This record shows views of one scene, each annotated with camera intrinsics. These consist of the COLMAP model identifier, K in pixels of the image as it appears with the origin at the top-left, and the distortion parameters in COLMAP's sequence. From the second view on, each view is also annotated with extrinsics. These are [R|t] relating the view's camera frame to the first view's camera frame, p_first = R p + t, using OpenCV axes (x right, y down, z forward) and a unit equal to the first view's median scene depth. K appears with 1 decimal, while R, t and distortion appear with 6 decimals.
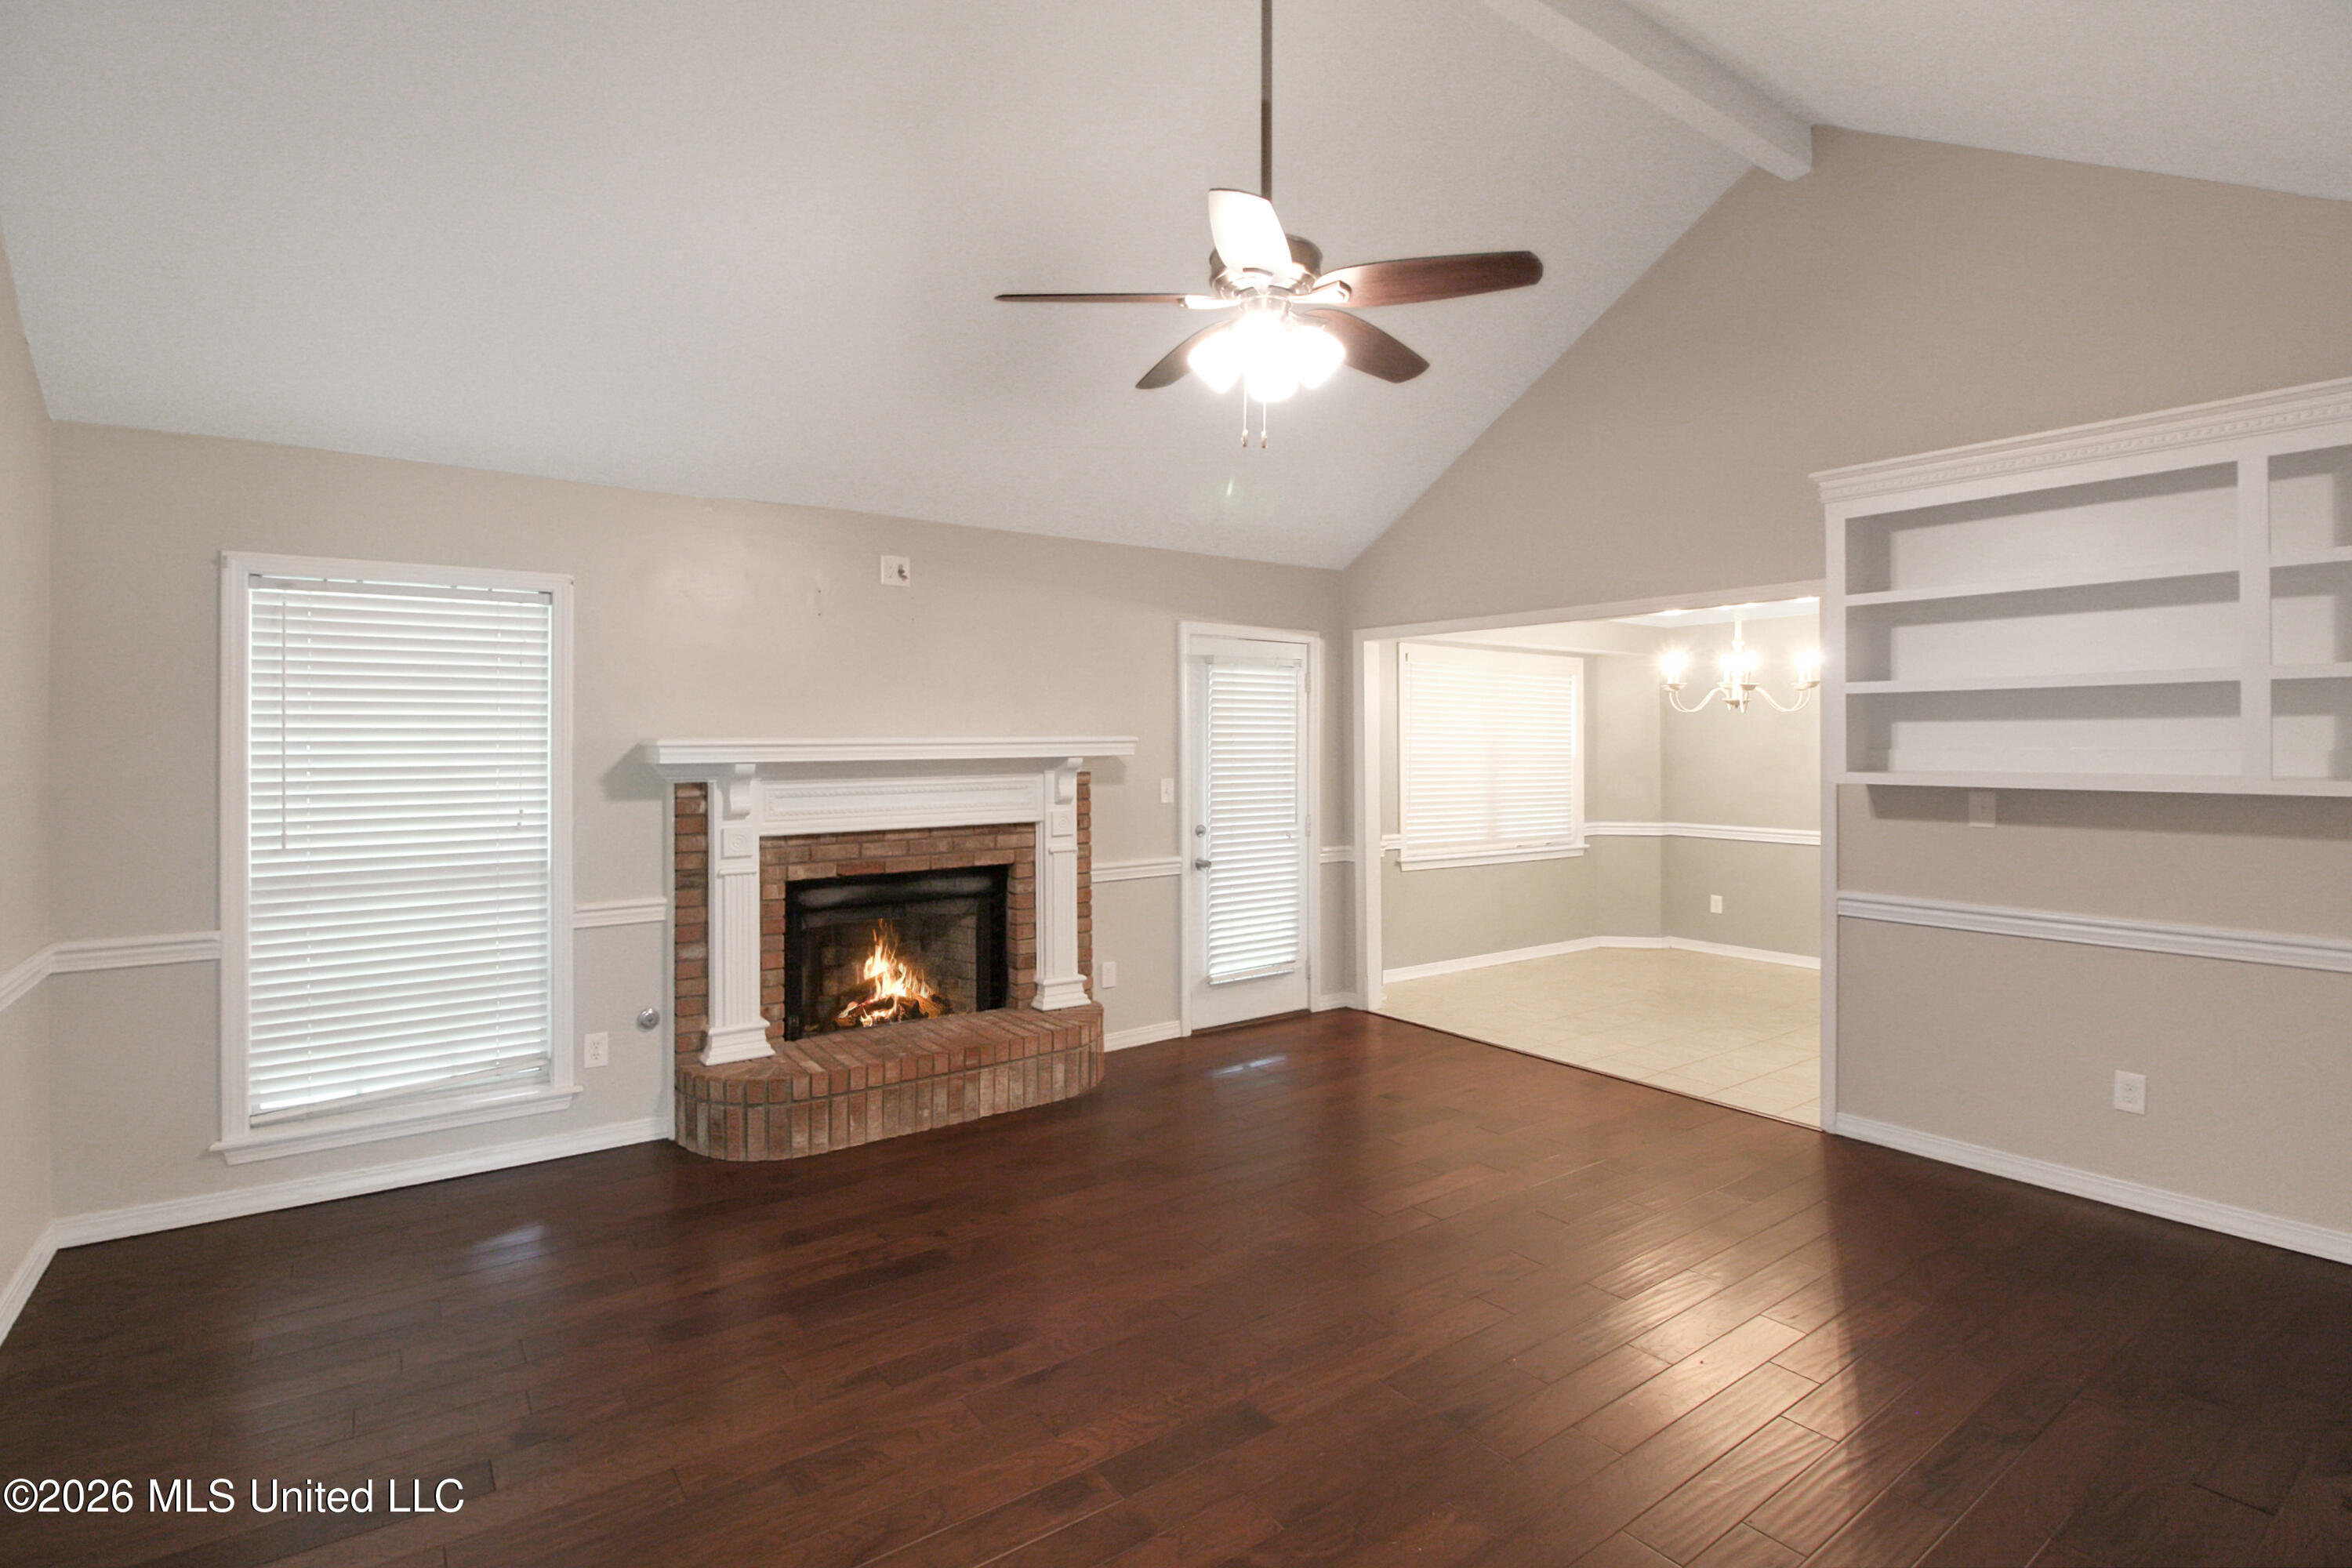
lens RADIAL K [[1131.6, 0, 1167.3], [0, 1131.6, 743.4], [0, 0, 1]] dist [0.000465, -0.011856]
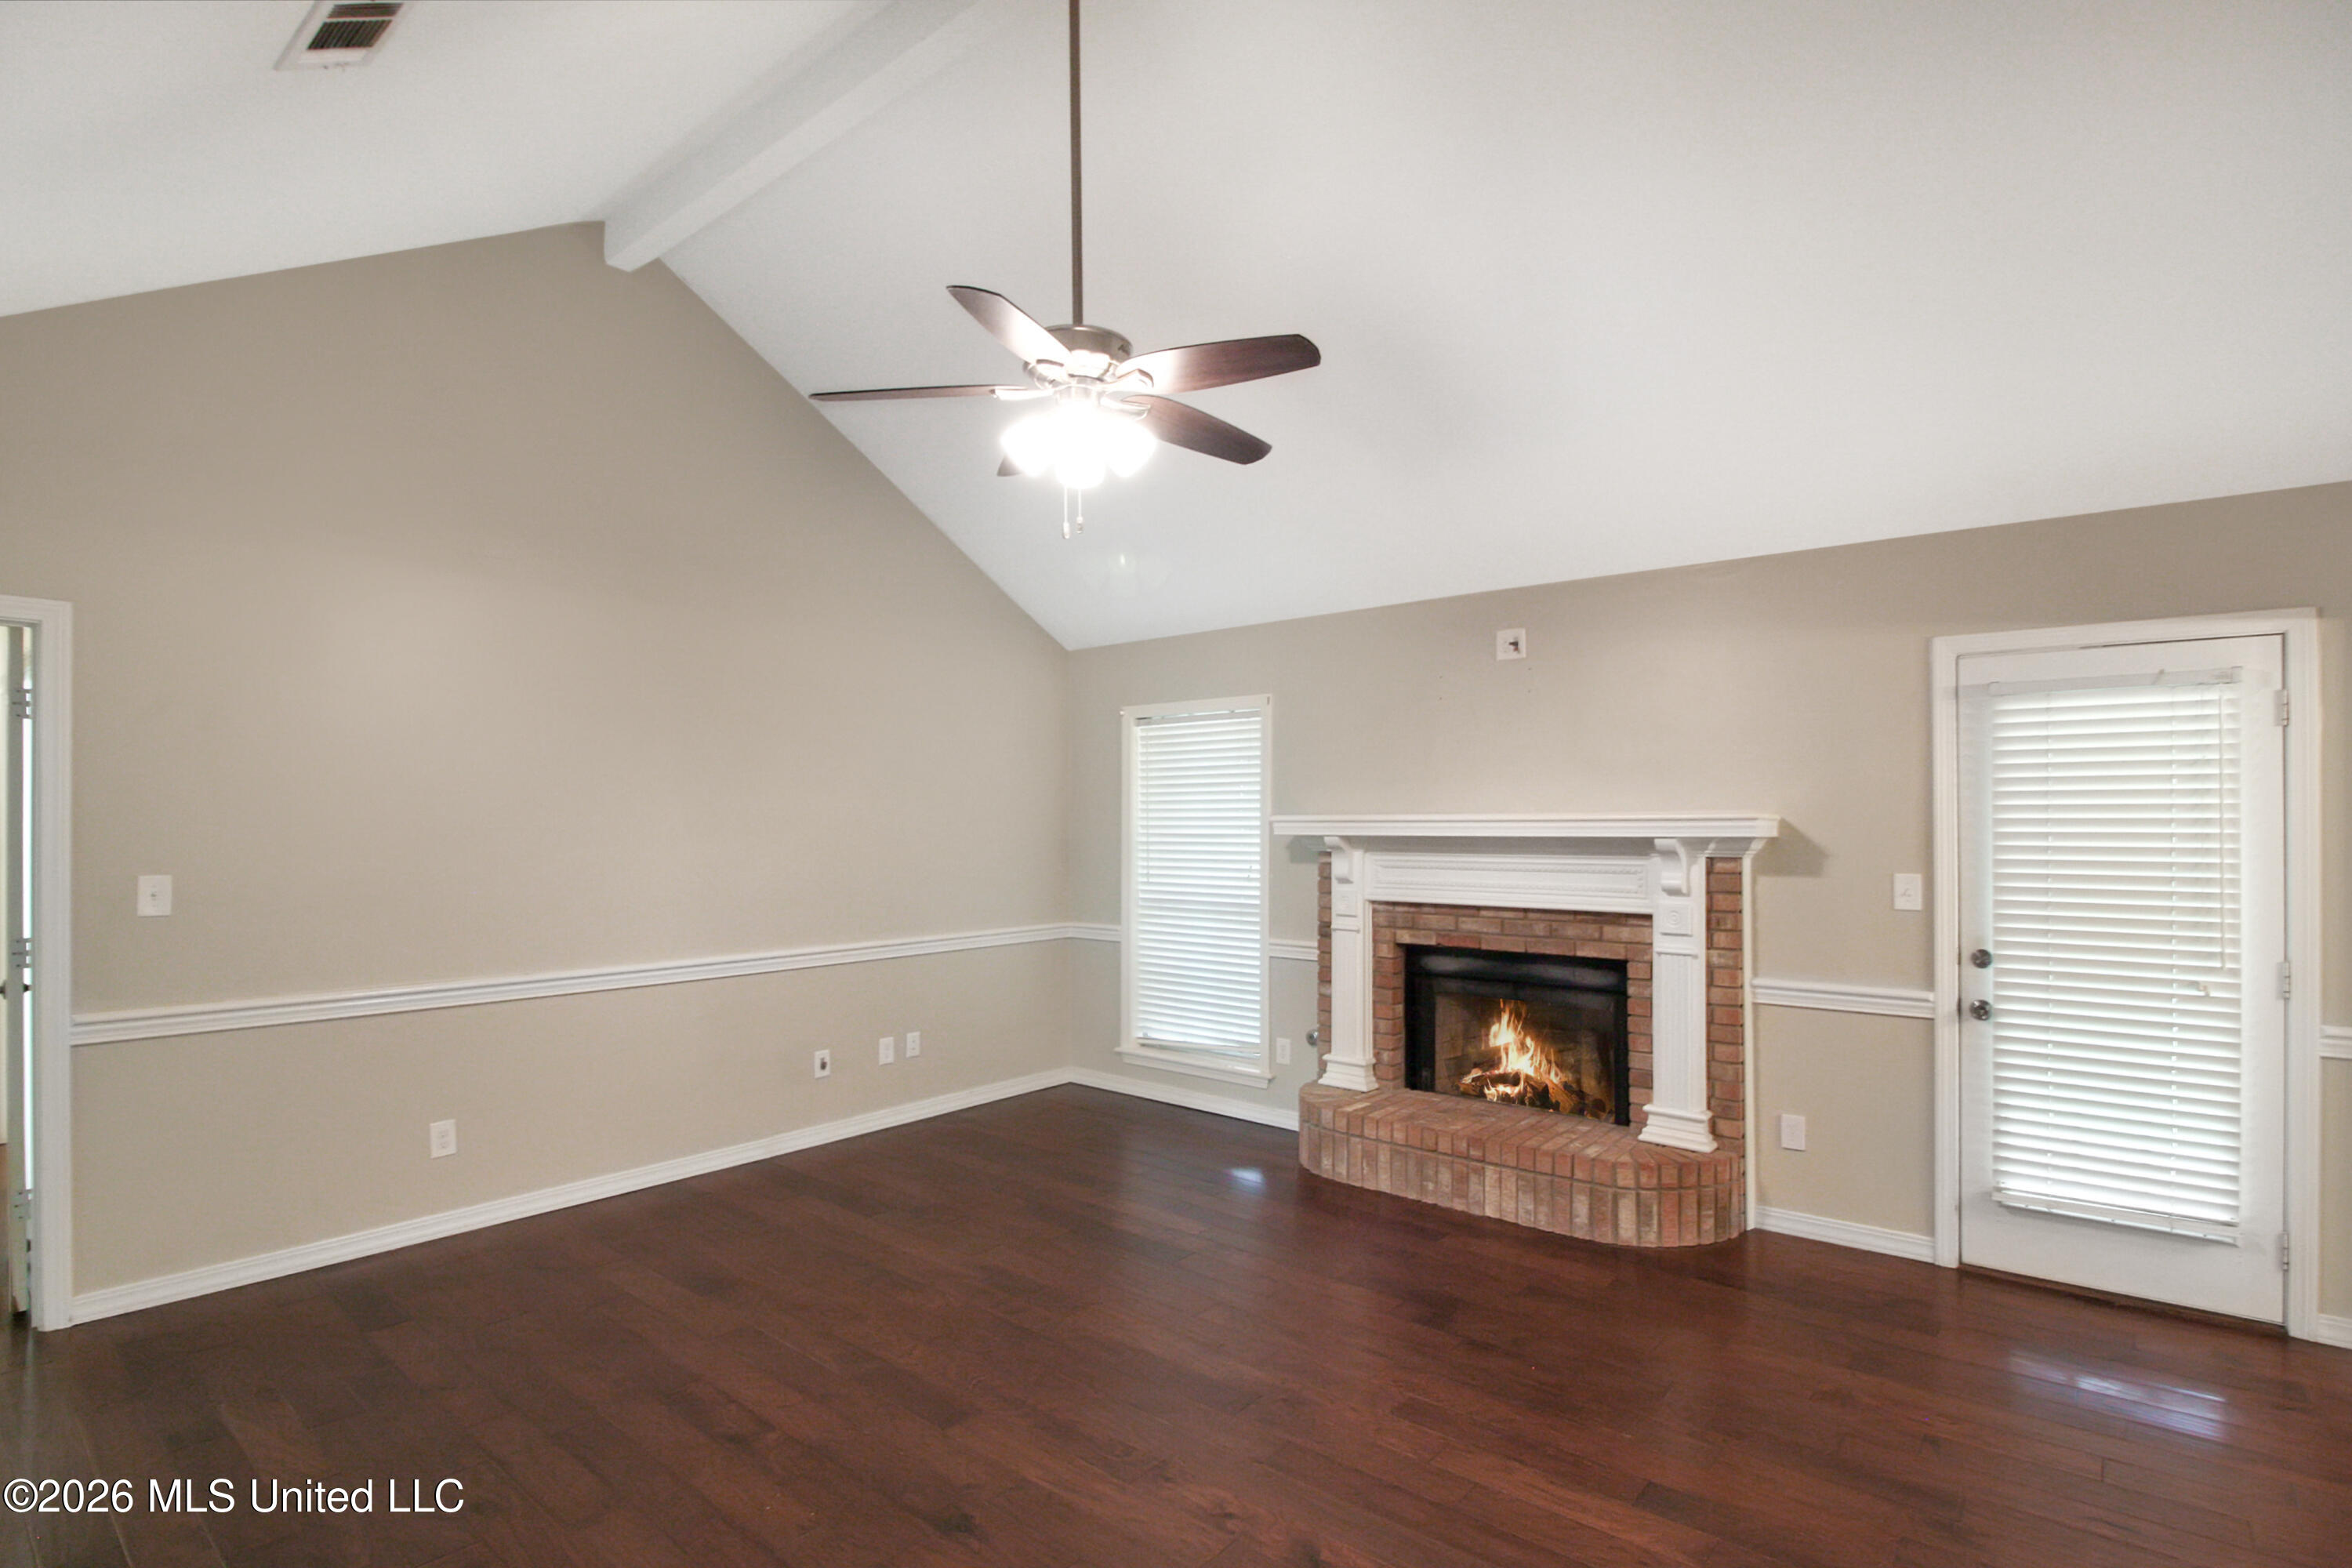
lens RADIAL K [[1095.4, 0, 1179.3], [0, 1095.4, 817.7], [0, 0, 1]] dist [0.001001, -0.009028]
pose [[0.266245, 0.004531, -0.963895, 0.621020], [-0.000634, 0.999990, 0.004525, -0.006208], [0.963905, -0.000594, 0.266245, 0.485975]]
